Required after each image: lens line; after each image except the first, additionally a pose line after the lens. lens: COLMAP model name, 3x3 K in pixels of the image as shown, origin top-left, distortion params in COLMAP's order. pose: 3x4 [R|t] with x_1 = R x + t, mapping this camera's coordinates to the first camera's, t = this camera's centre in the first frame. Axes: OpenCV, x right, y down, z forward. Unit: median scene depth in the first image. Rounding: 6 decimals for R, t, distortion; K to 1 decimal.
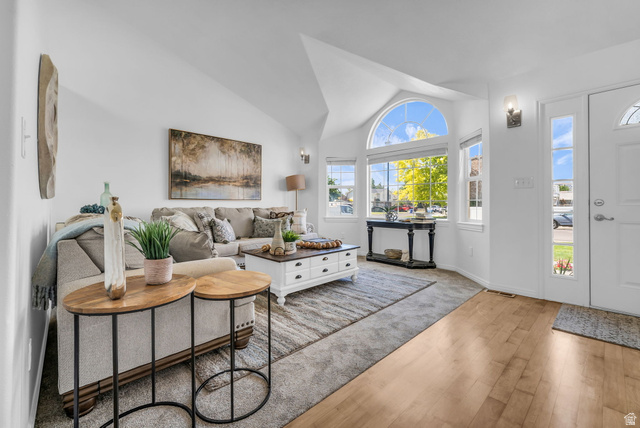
lens RADIAL K [[272.1, 0, 320.3], [0, 272.1, 216.6], [0, 0, 1]] dist [0.002804, 0.000806]
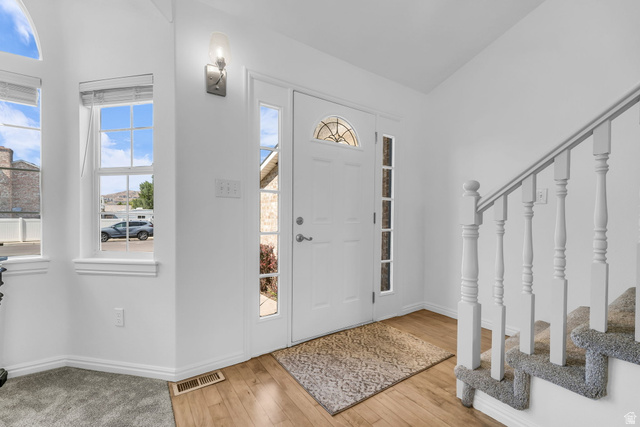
lens RADIAL K [[272.1, 0, 320.3], [0, 272.1, 216.1], [0, 0, 1]] dist [0.002804, 0.000806]
pose [[0.168819, 0.007600, 0.985618, 0.174402], [0.038601, 0.999152, -0.014316, -0.047035], [-0.984891, 0.040463, 0.168383, 0.750688]]
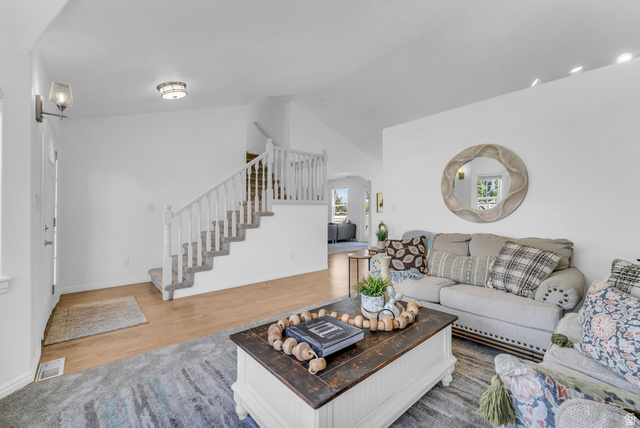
lens RADIAL K [[272.1, 0, 320.3], [0, 272.1, 216.6], [0, 0, 1]] dist [0.002804, 0.000806]
pose [[-0.998855, -0.001659, 0.047816, -0.012499], [0.001446, 0.997895, 0.064834, -0.144607], [-0.047822, 0.064829, -0.996750, 1.826297]]
